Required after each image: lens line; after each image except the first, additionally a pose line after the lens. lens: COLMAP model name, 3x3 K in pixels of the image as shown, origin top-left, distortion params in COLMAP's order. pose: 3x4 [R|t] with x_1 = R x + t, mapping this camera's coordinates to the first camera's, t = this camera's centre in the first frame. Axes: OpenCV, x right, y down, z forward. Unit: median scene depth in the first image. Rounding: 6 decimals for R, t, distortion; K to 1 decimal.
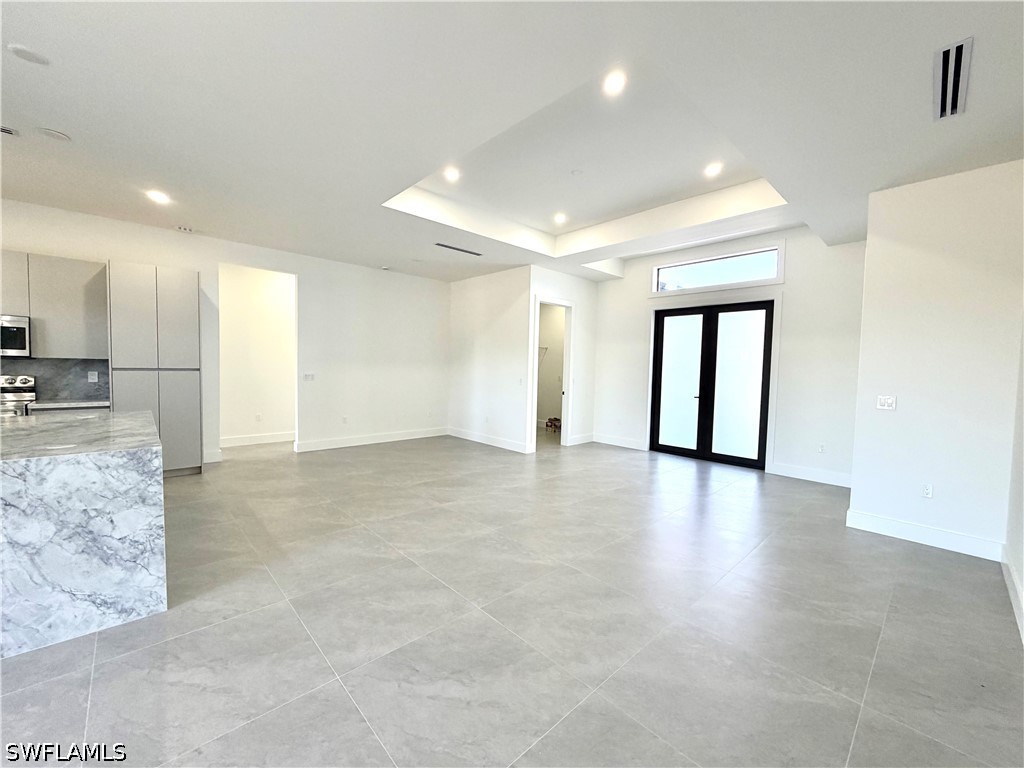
lens RADIAL K [[407.8, 0, 506.1], [0, 407.8, 379.5], [0, 0, 1]] dist [0.000959, 0.000465]
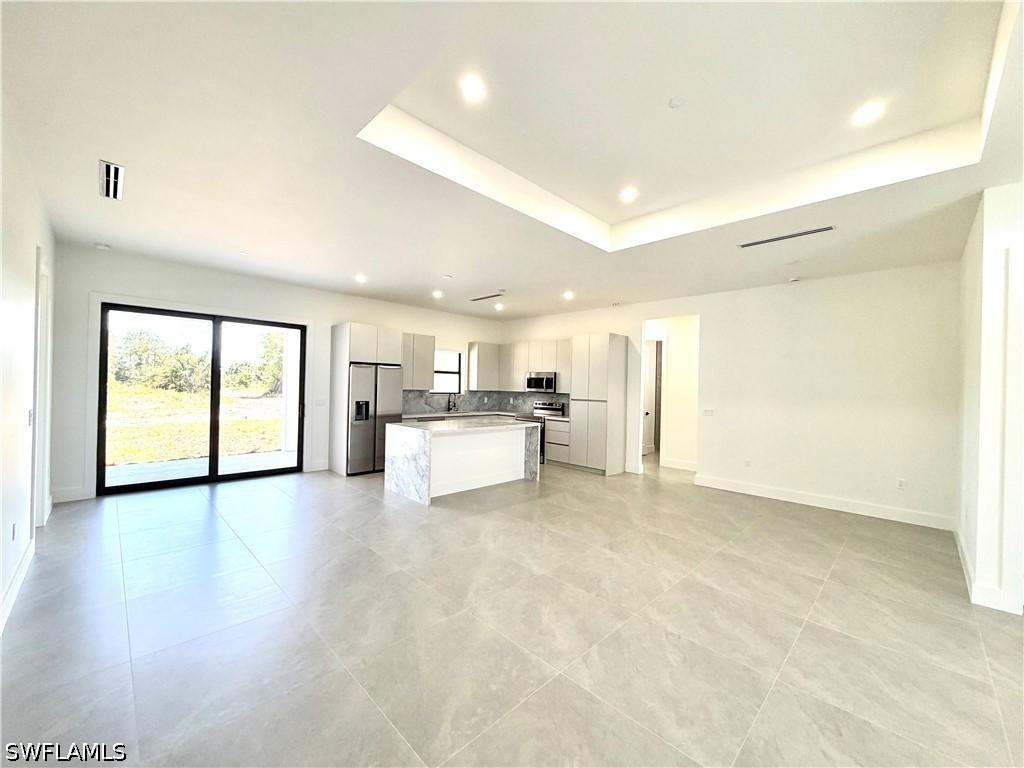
lens RADIAL K [[407.8, 0, 513.1], [0, 407.8, 379.8], [0, 0, 1]] dist [0.000959, 0.000465]
pose [[0.040984, -0.035804, -0.998518, 0.647258], [-0.055950, 0.997707, -0.038072, -0.026278], [0.997592, 0.057427, 0.038886, 0.608359]]
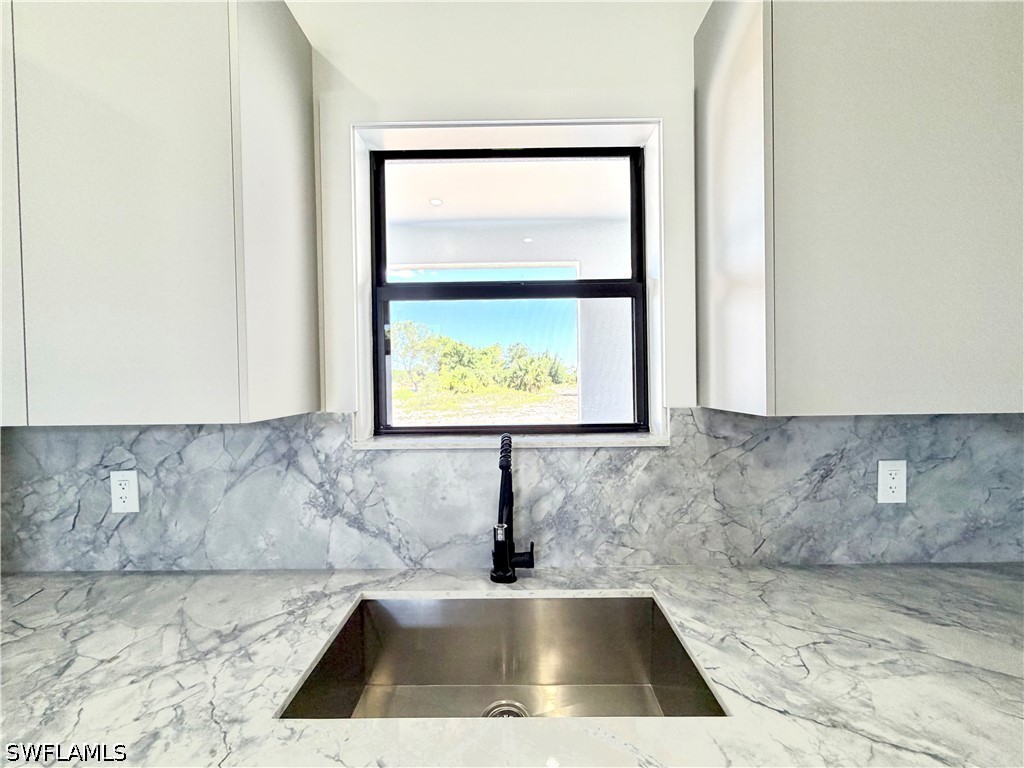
lens RADIAL K [[407.8, 0, 509.9], [0, 407.8, 390.1], [0, 0, 1]] dist [0.000959, 0.000465]
pose [[-0.688798, 0.006028, -0.724929, -0.939994], [-0.028262, 0.998982, 0.035160, -0.053627], [0.724403, 0.044706, -0.687926, 0.562062]]
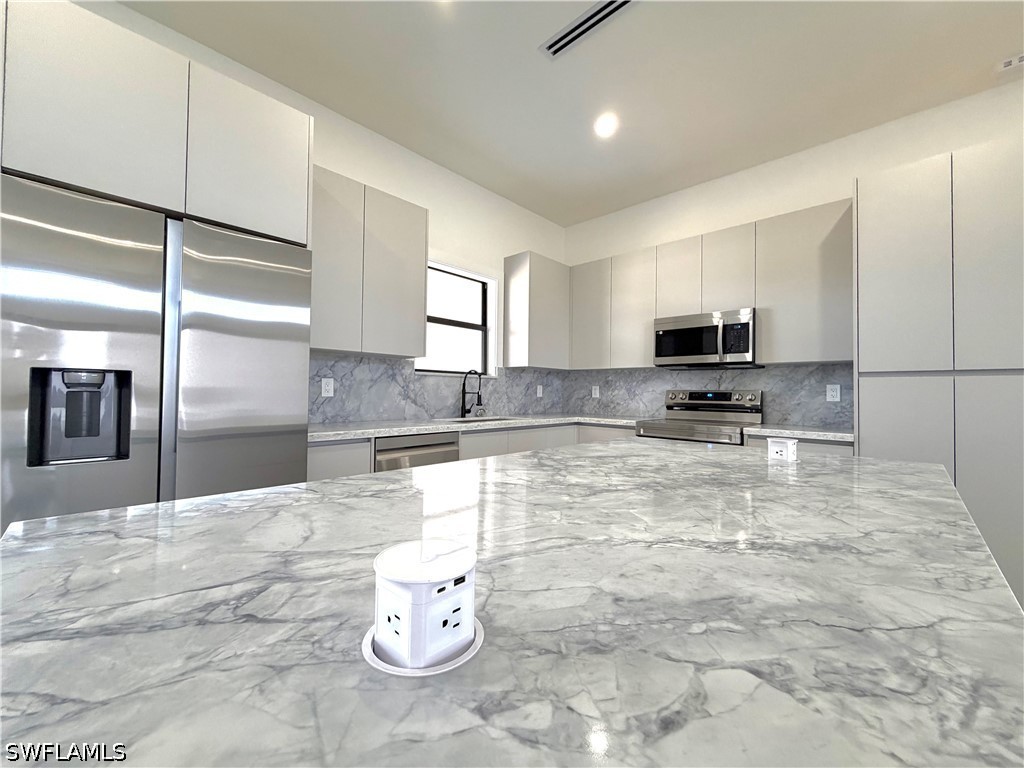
lens RADIAL K [[407.8, 0, 511.8], [0, 407.8, 388.5], [0, 0, 1]] dist [0.000959, 0.000465]
pose [[0.066304, -0.031150, -0.997313, -0.400288], [-0.046196, 0.998345, -0.034253, 0.029133], [0.996730, 0.048343, 0.064756, 0.445832]]
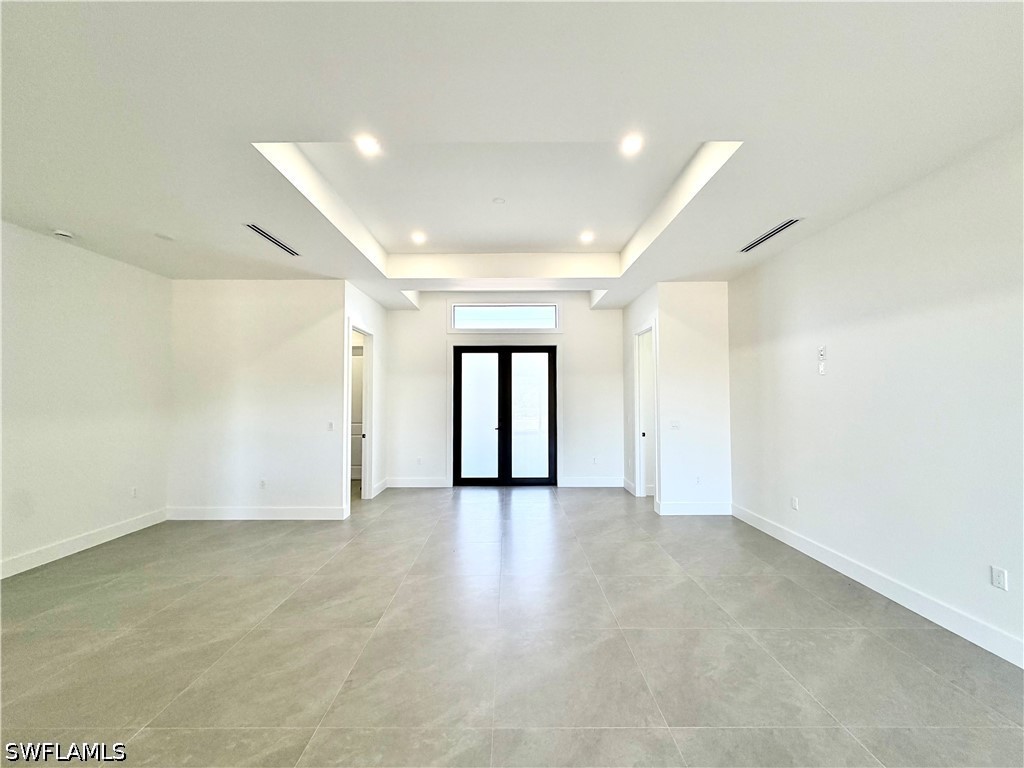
lens RADIAL K [[407.8, 0, 510.9], [0, 407.8, 379.9], [0, 0, 1]] dist [0.000959, 0.000465]
pose [[0.679022, 0.008199, 0.734072, -0.405297], [0.042787, 0.997796, -0.050722, -0.039066], [-0.732870, 0.065850, 0.677174, 0.304946]]
